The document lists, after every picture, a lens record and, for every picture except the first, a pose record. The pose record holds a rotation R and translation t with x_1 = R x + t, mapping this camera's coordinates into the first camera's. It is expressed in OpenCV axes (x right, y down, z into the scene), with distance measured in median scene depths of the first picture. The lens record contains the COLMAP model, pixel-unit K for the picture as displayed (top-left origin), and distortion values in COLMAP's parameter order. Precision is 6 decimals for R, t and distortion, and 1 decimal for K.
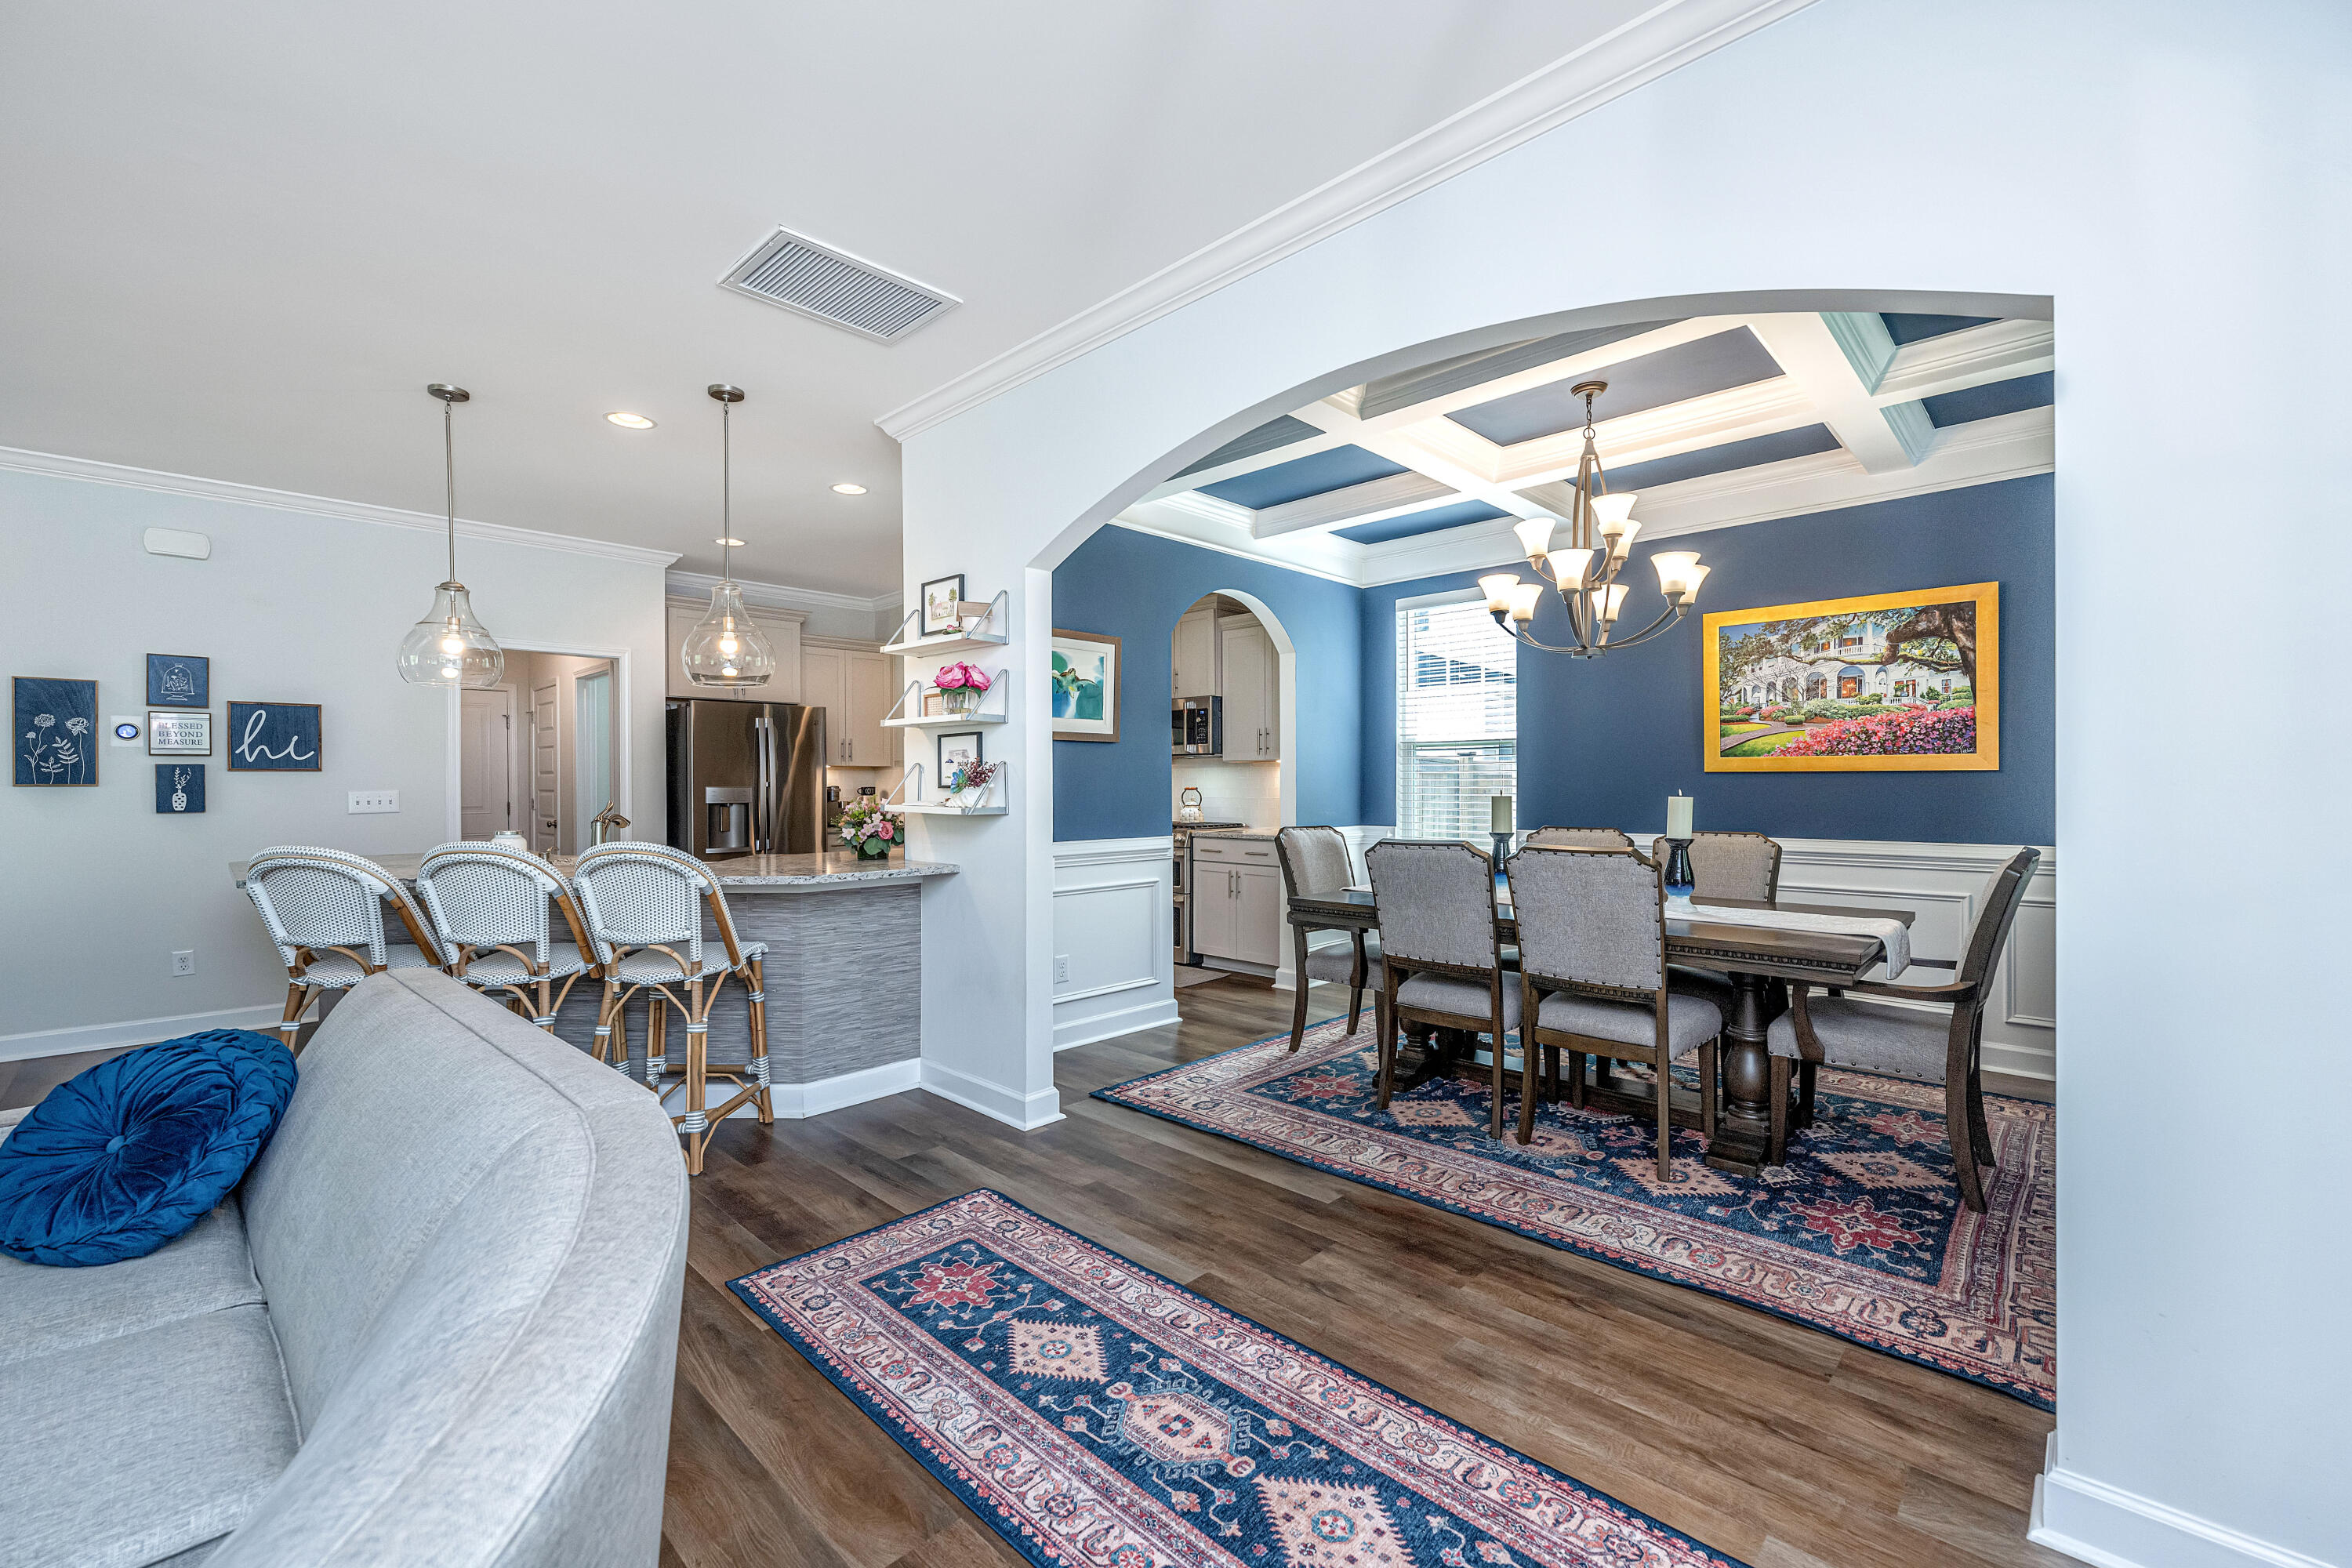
lens RADIAL K [[956.9, 0, 1171.6], [0, 956.9, 783.0], [0, 0, 1]] dist [-0.001126, -0.000258]
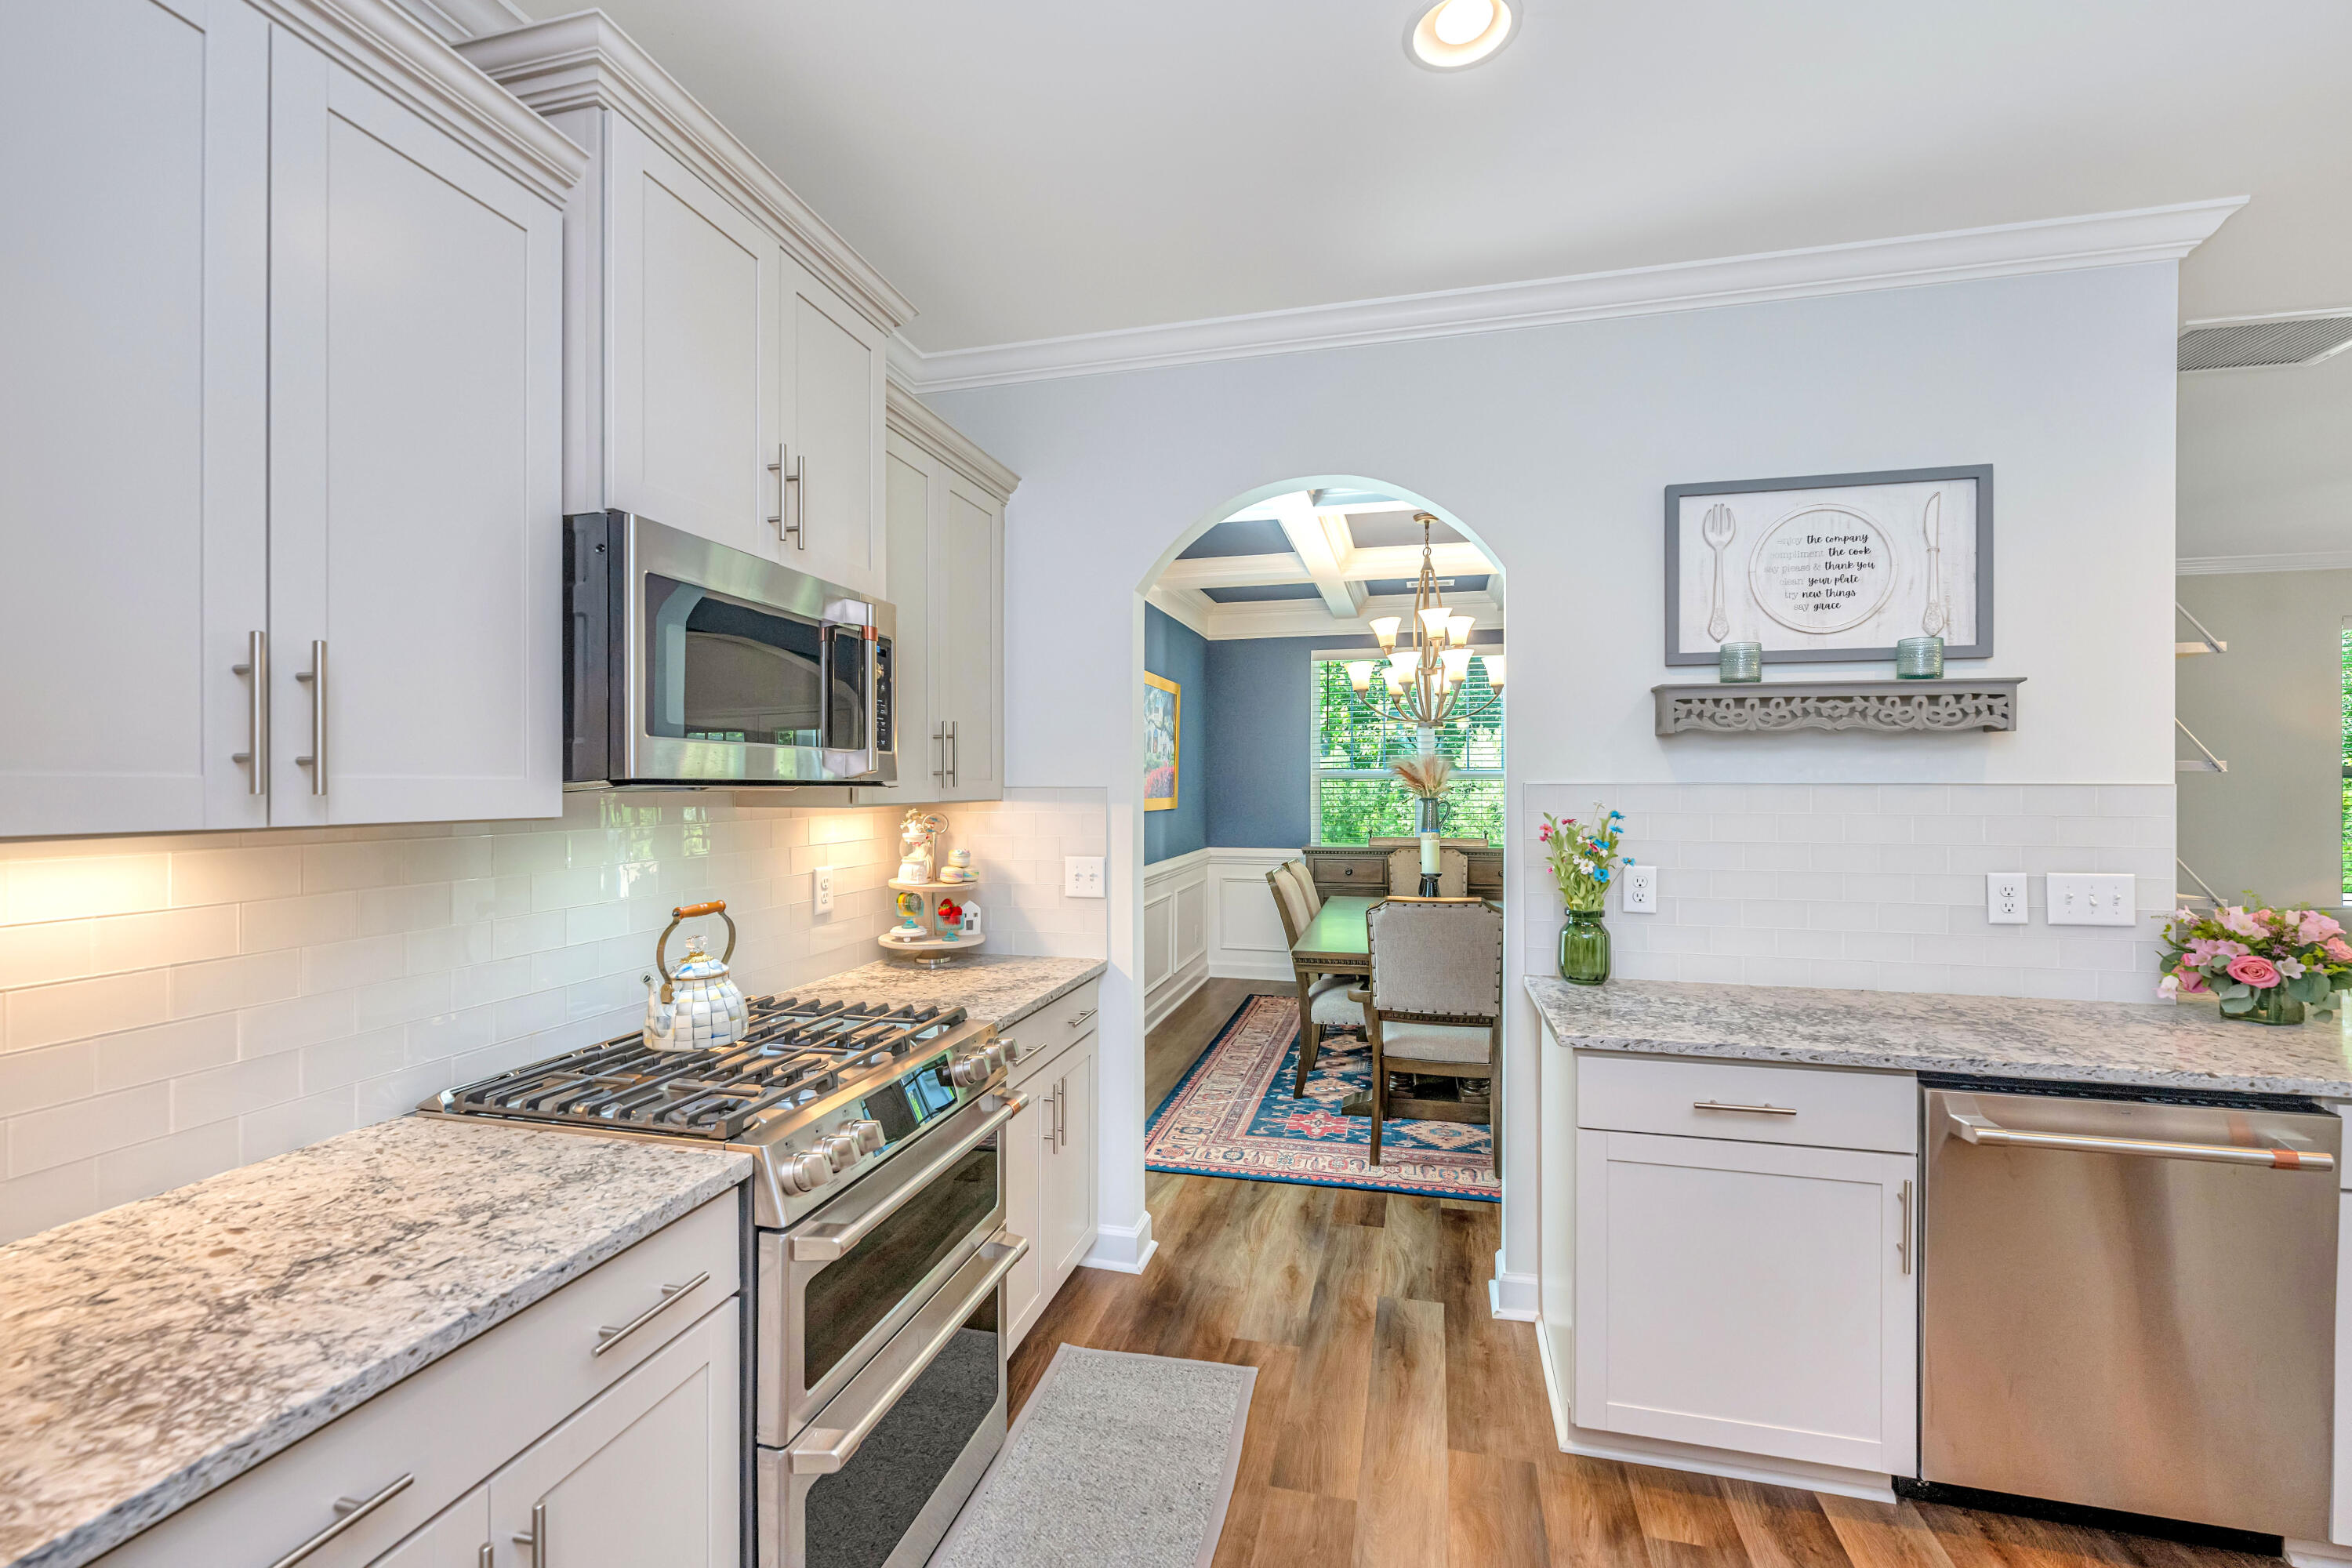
lens RADIAL K [[956.9, 0, 1182.2], [0, 956.9, 784.8], [0, 0, 1]] dist [-0.001126, -0.000258]
pose [[0.506038, -0.001216, -0.862510, 1.161508], [-0.002265, 0.999994, -0.002739, -0.038749], [0.862508, 0.003340, 0.506032, 0.036777]]
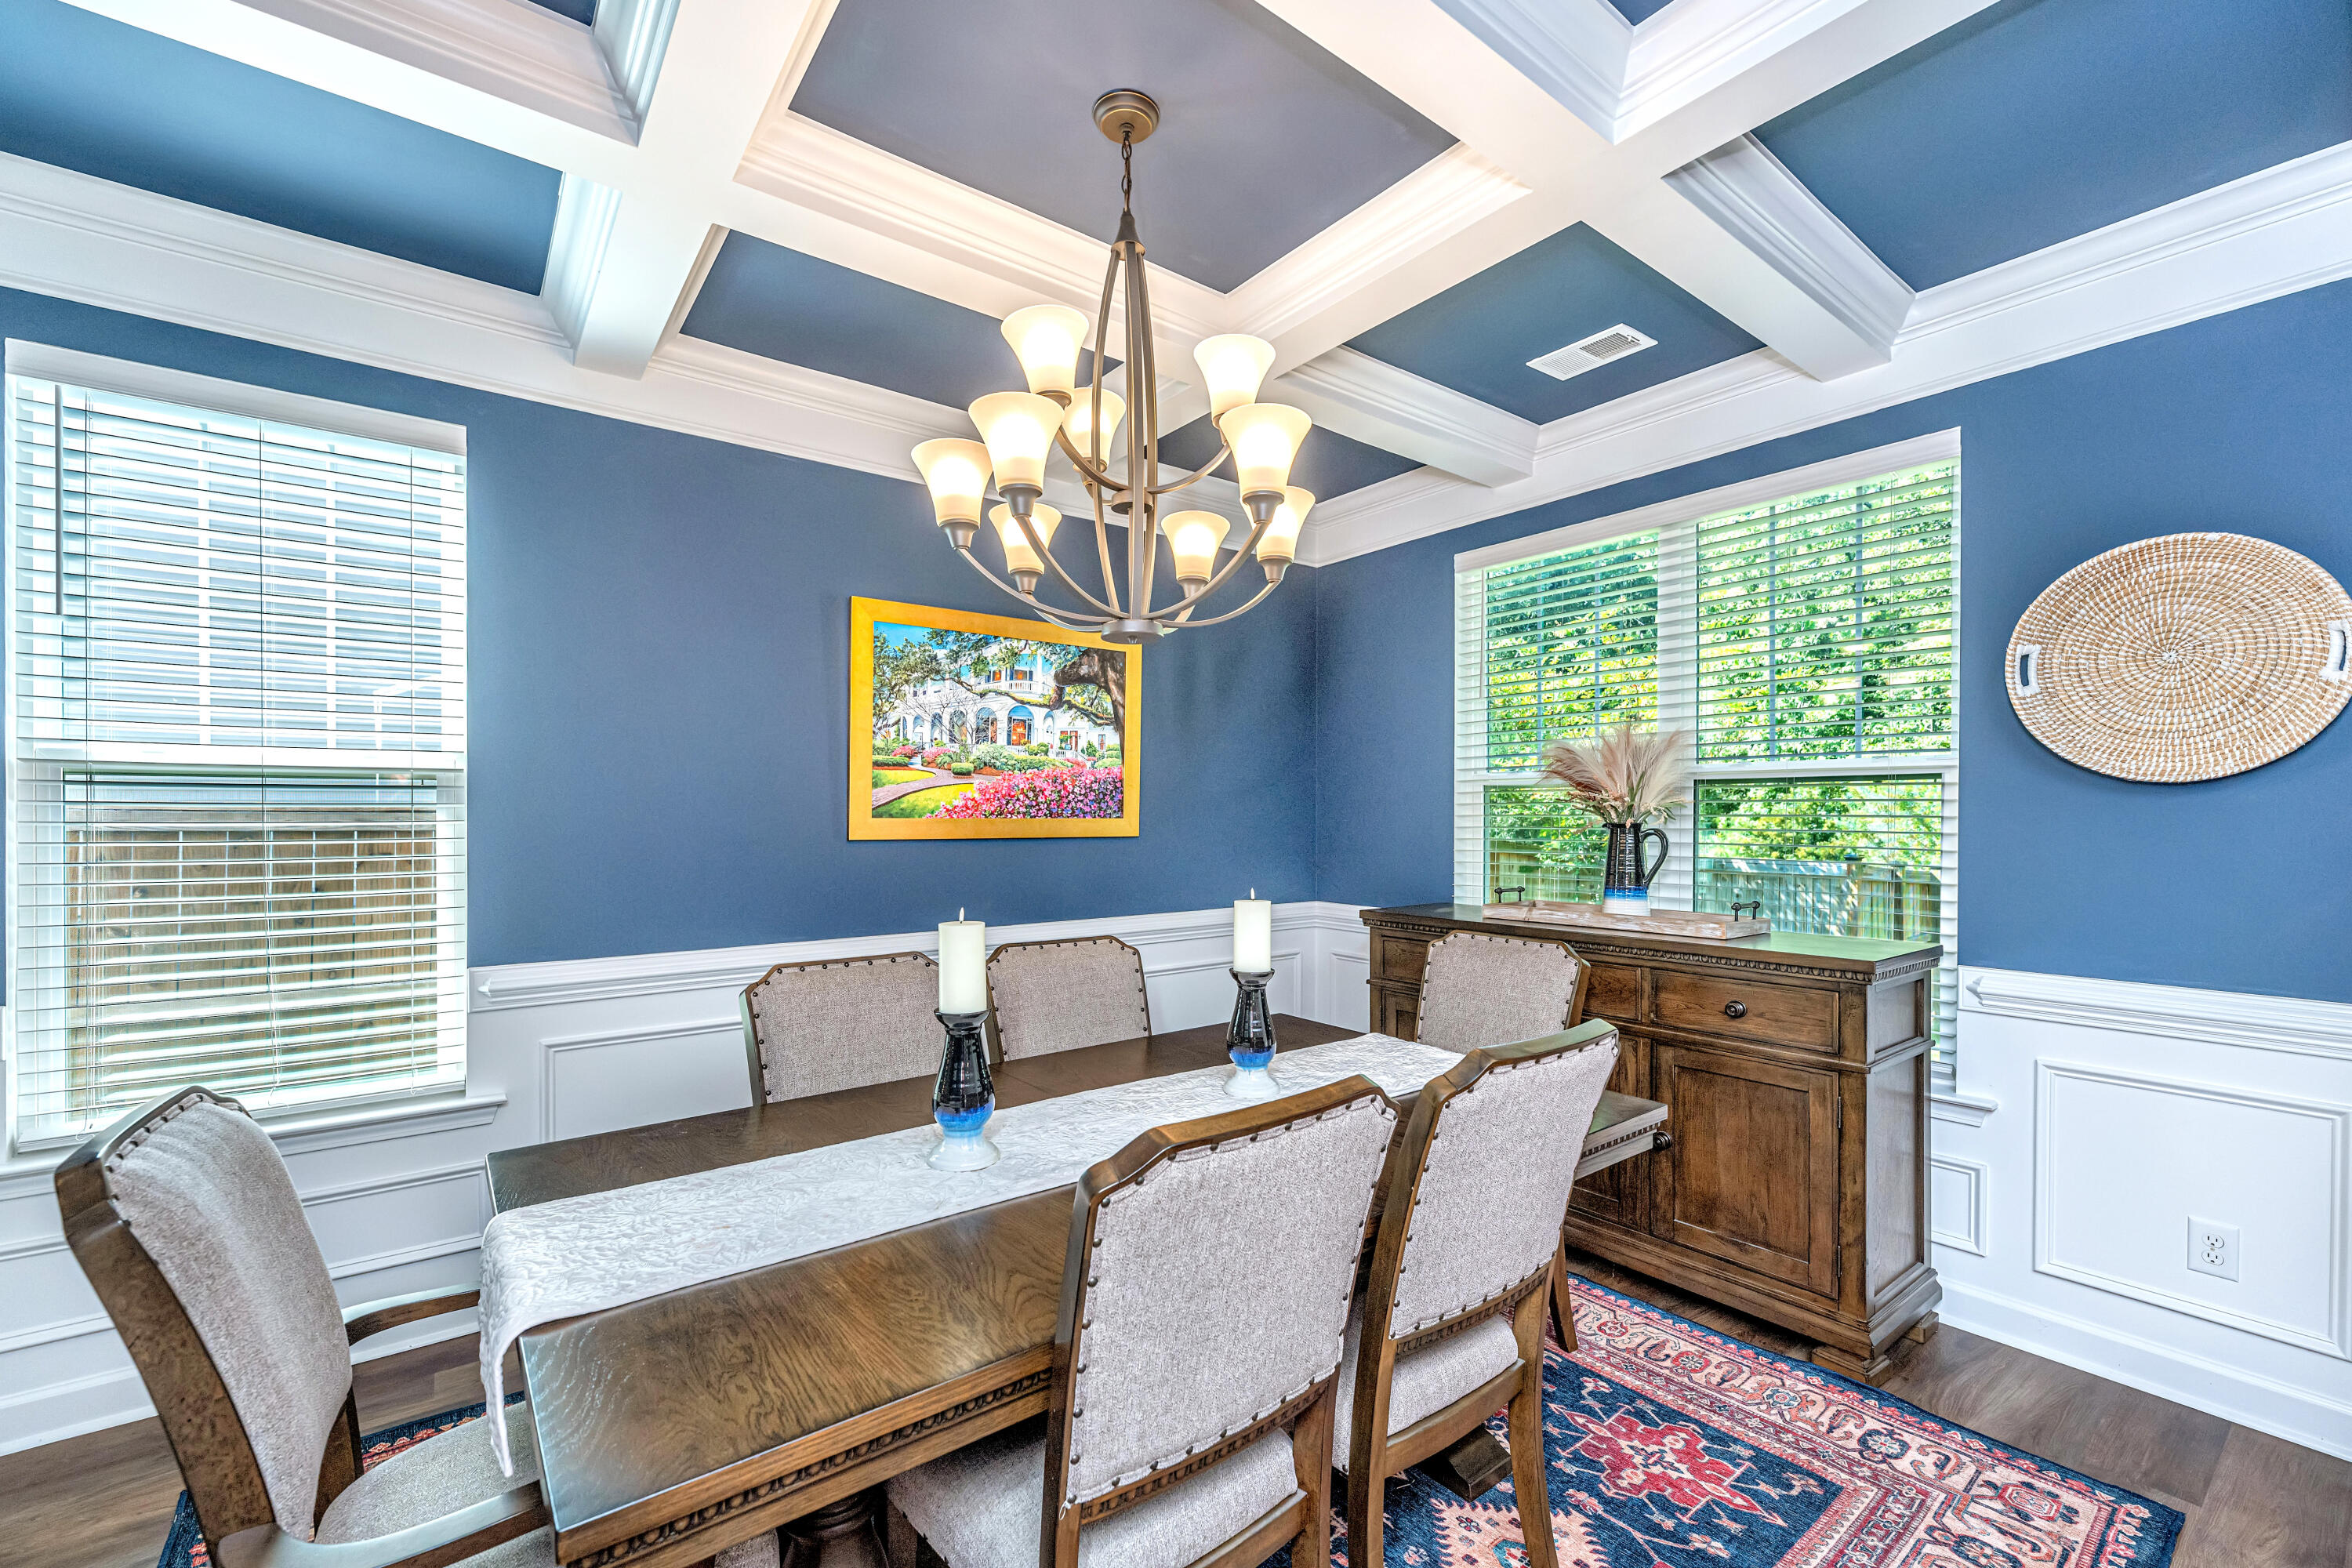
lens RADIAL K [[956.9, 0, 1147.9], [0, 956.9, 820.0], [0, 0, 1]] dist [-0.001126, -0.000258]
pose [[0.152547, -0.001554, 0.988295, -0.058087], [0.002073, 0.999997, 0.001252, -0.028673], [-0.988294, 0.001857, 0.152550, 0.785757]]
